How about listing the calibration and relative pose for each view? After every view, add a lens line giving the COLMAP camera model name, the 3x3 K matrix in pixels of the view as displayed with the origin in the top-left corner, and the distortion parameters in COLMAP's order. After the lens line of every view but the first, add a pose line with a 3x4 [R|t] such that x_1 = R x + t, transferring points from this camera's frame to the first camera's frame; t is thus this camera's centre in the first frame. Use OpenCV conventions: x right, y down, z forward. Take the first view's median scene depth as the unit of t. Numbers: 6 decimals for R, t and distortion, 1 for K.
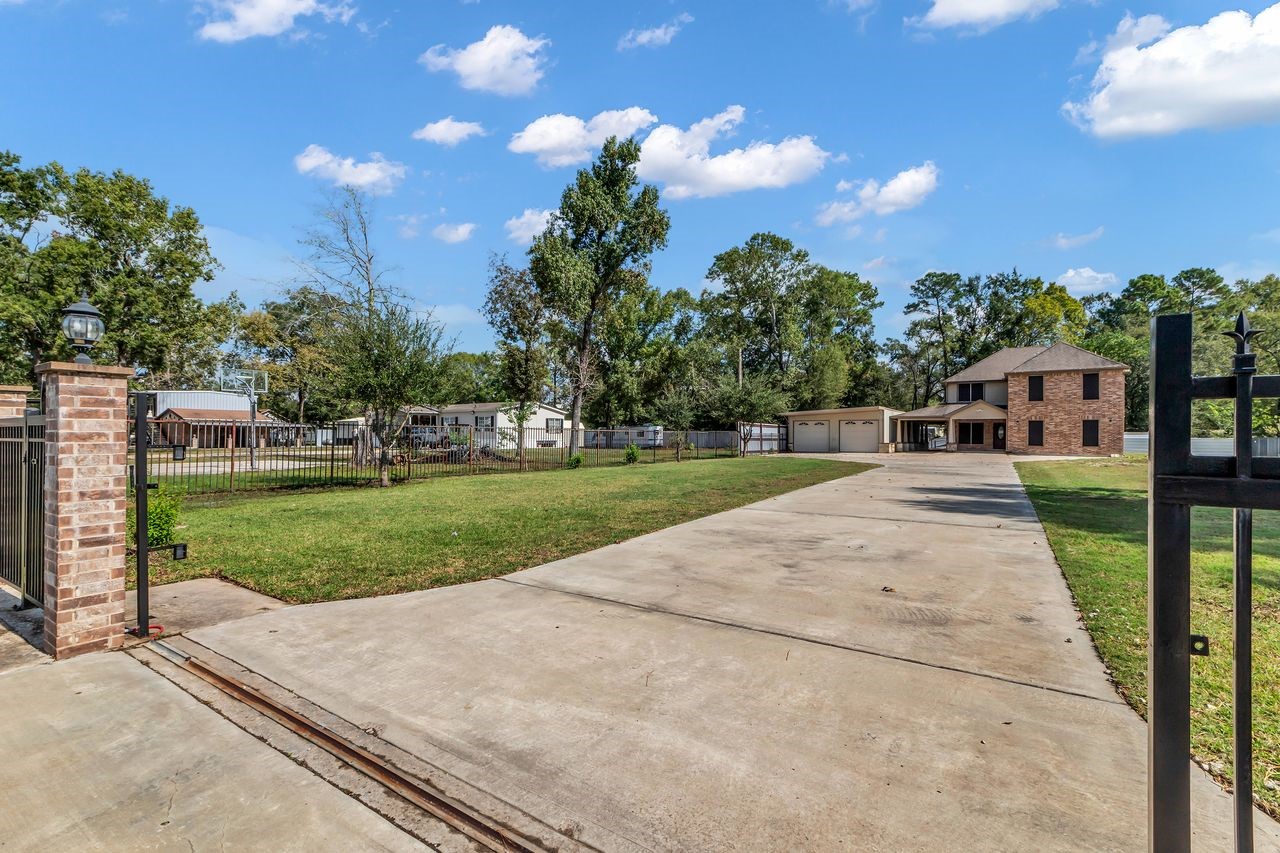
lens RADIAL K [[572.4, 0, 645.0], [0, 572.4, 431.5], [0, 0, 1]] dist [0.003456, 0.000693]
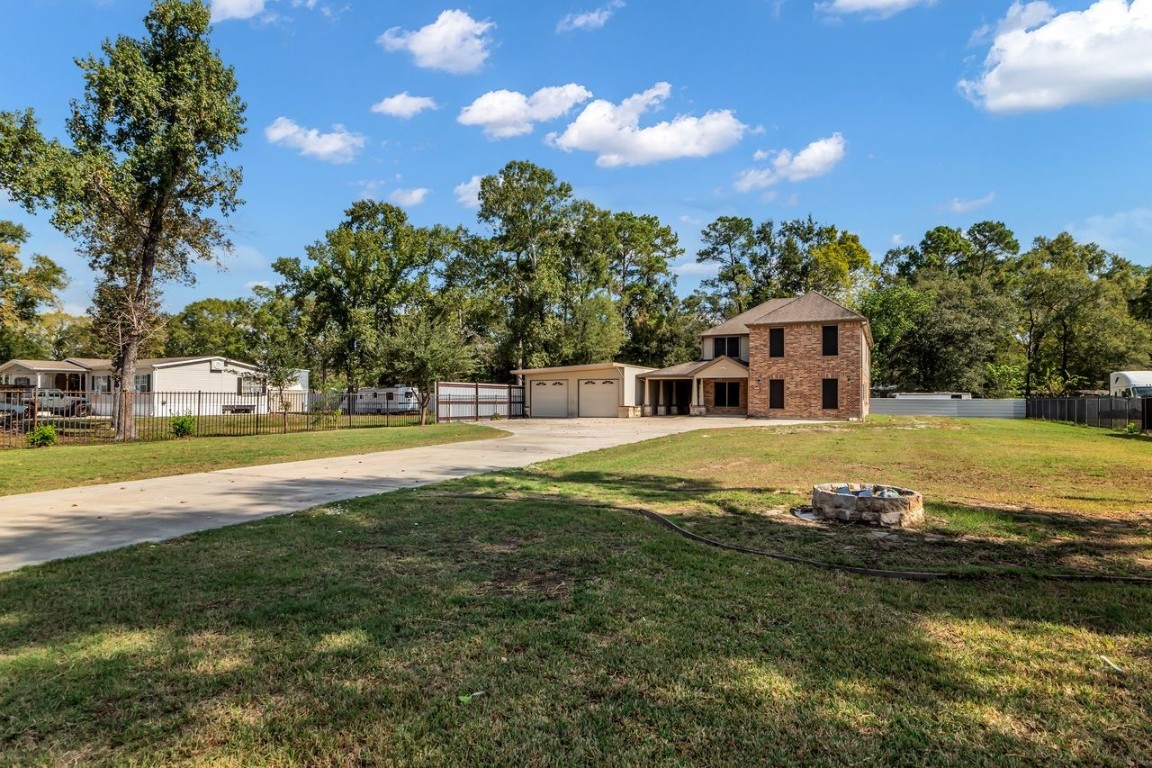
lens RADIAL K [[625.8, 0, 584.9], [0, 625.8, 382.0], [0, 0, 1]] dist [0.005911, -0.000719]
pose [[0.991443, -0.000541, 0.130542, 0.175160], [0.002955, 0.999828, -0.018298, 0.000873], [-0.130510, 0.018528, 0.991274, 0.062228]]
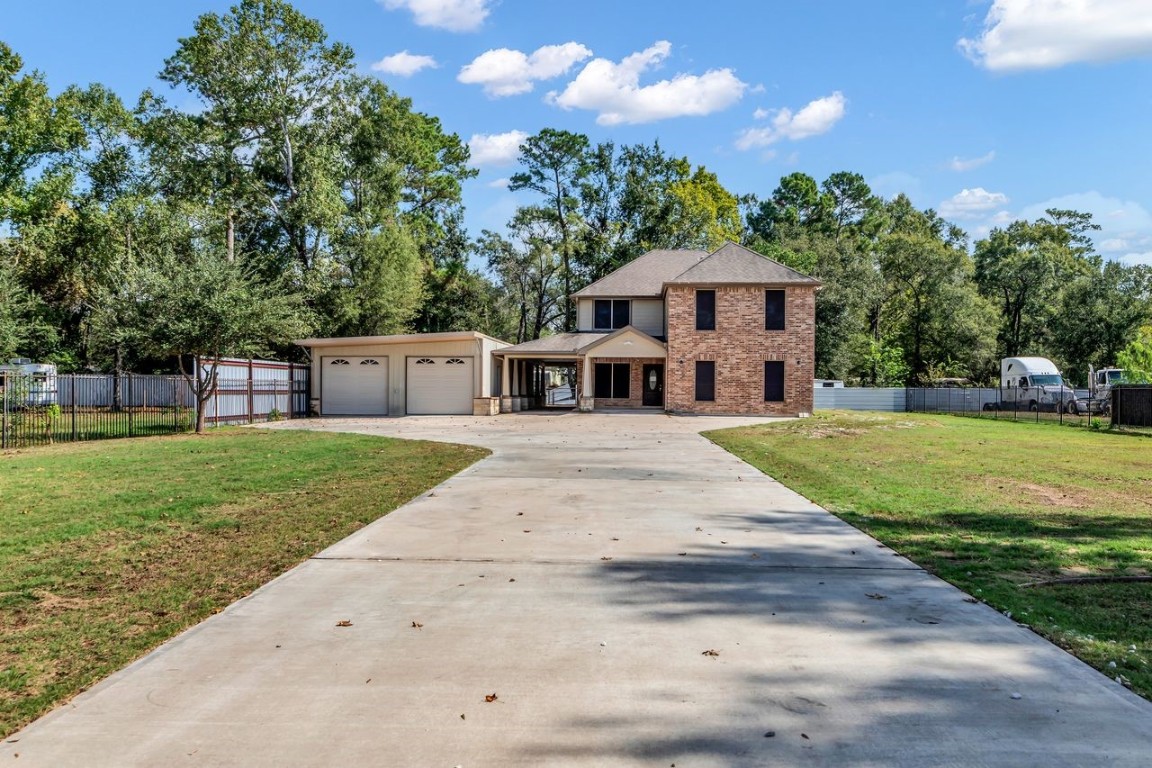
lens RADIAL K [[871.3, 0, 584.0], [0, 871.3, 388.9], [0, 0, 1]] dist [0.011532, -0.005280]
pose [[0.867642, -0.001856, 0.497187, 0.057539], [-0.004999, 0.999910, 0.012456, 0.000300], [-0.497165, -0.013292, 0.867554, 0.152031]]
